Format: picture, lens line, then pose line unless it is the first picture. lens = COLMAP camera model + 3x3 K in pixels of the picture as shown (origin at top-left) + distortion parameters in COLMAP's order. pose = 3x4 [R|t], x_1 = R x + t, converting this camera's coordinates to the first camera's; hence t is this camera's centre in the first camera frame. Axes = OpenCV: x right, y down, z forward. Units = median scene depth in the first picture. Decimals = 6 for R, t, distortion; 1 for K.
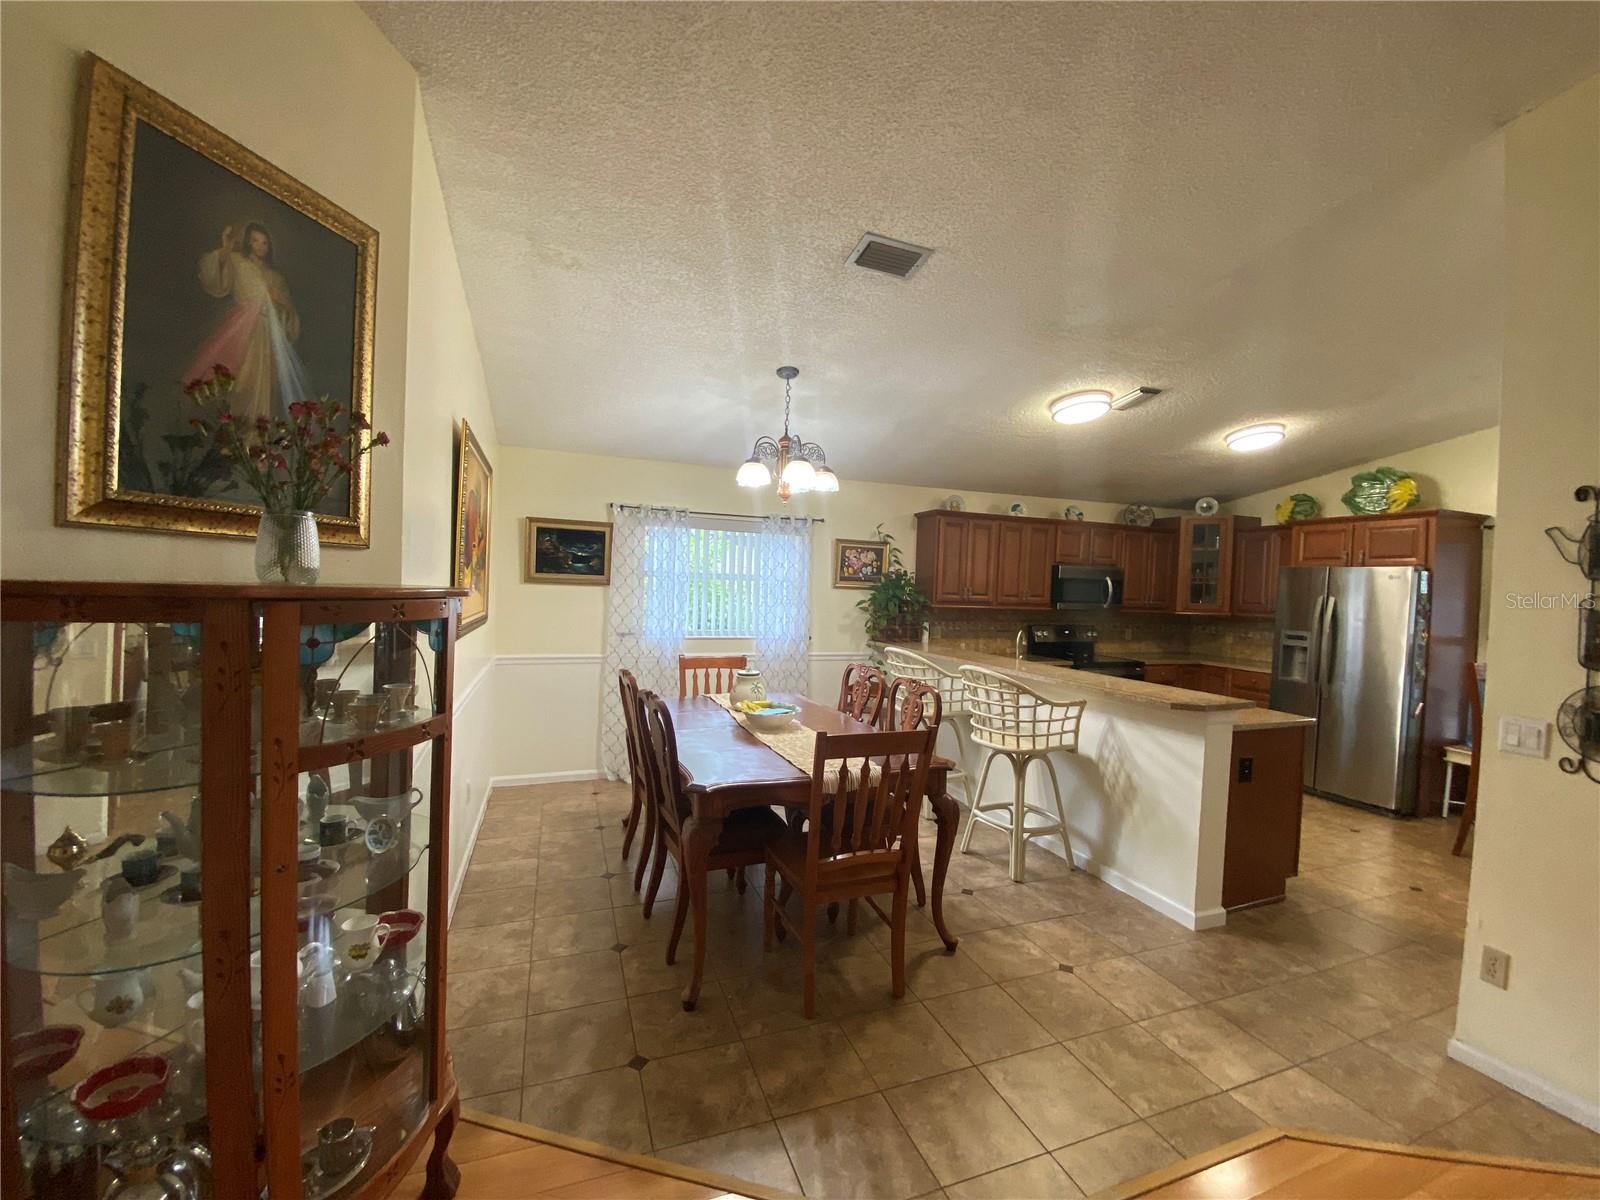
lens RADIAL K [[644.7, 0, 799.7], [0, 644.7, 603.1], [0, 0, 1]] dist [0.039727, -0.032734]
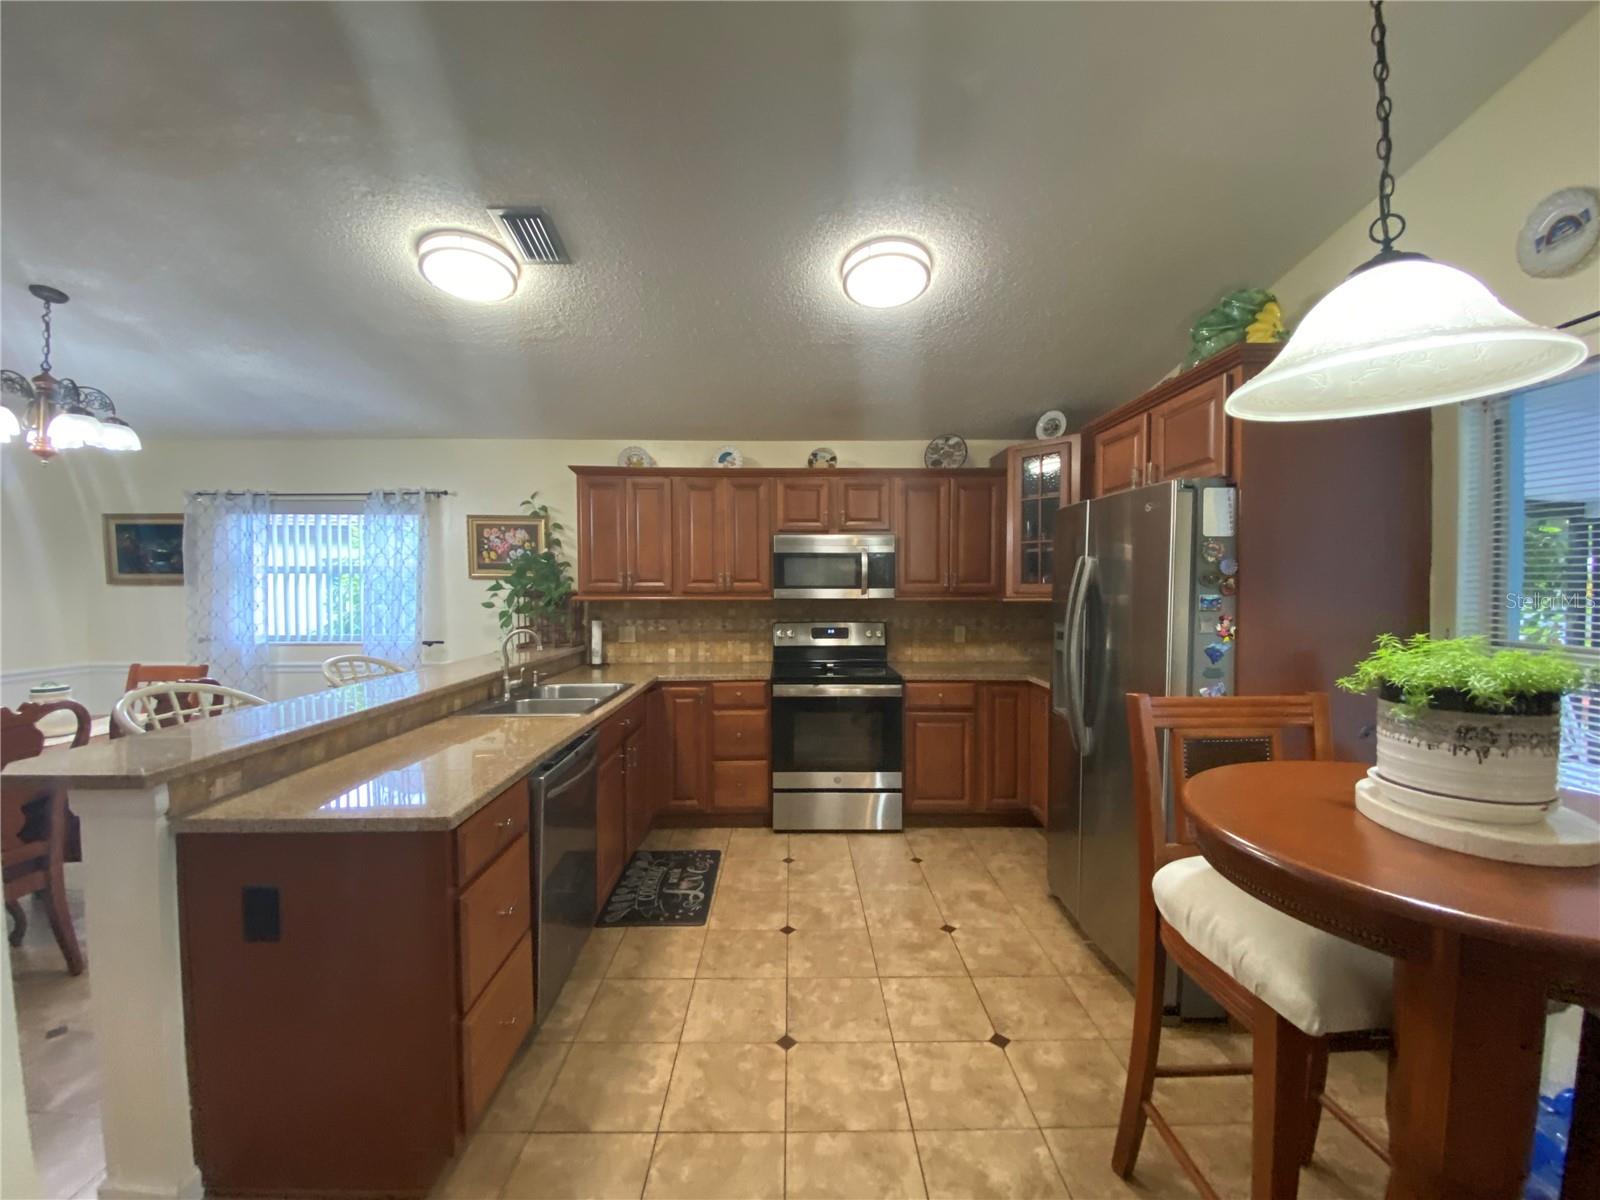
lens RADIAL K [[644.7, 0, 799.7], [0, 644.7, 603.1], [0, 0, 1]] dist [0.039727, -0.032734]
pose [[0.943756, -0.026460, -0.329583, 0.749278], [0.024250, 0.999647, -0.010815, 0.026247], [0.329753, 0.002214, 0.944065, 0.427813]]
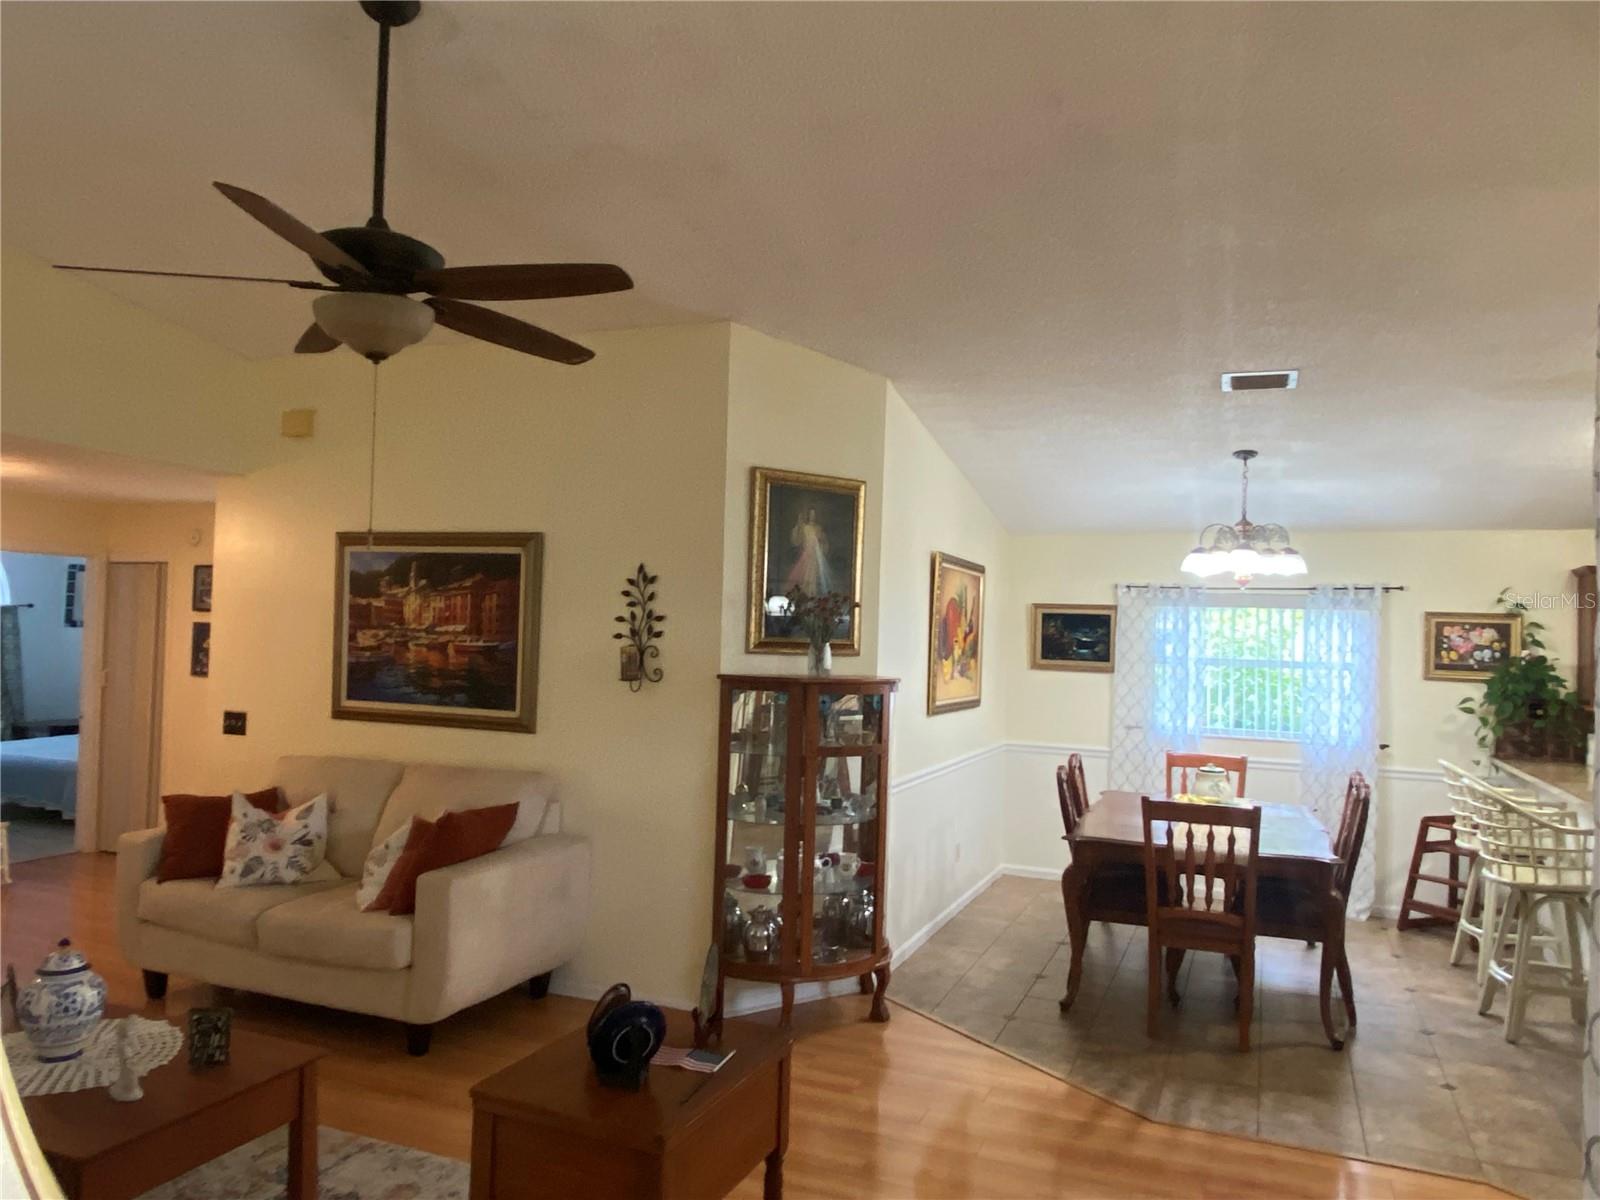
lens RADIAL K [[1120.1, 0, 781.7], [0, 1120.1, 613.1], [0, 0, 1]] dist [0.076470, -0.113911]
pose [[0.729114, -0.024578, -0.683951, 0.438773], [-0.024547, 0.997773, -0.062023, -0.001205], [0.683952, 0.062011, 0.726887, -0.472007]]
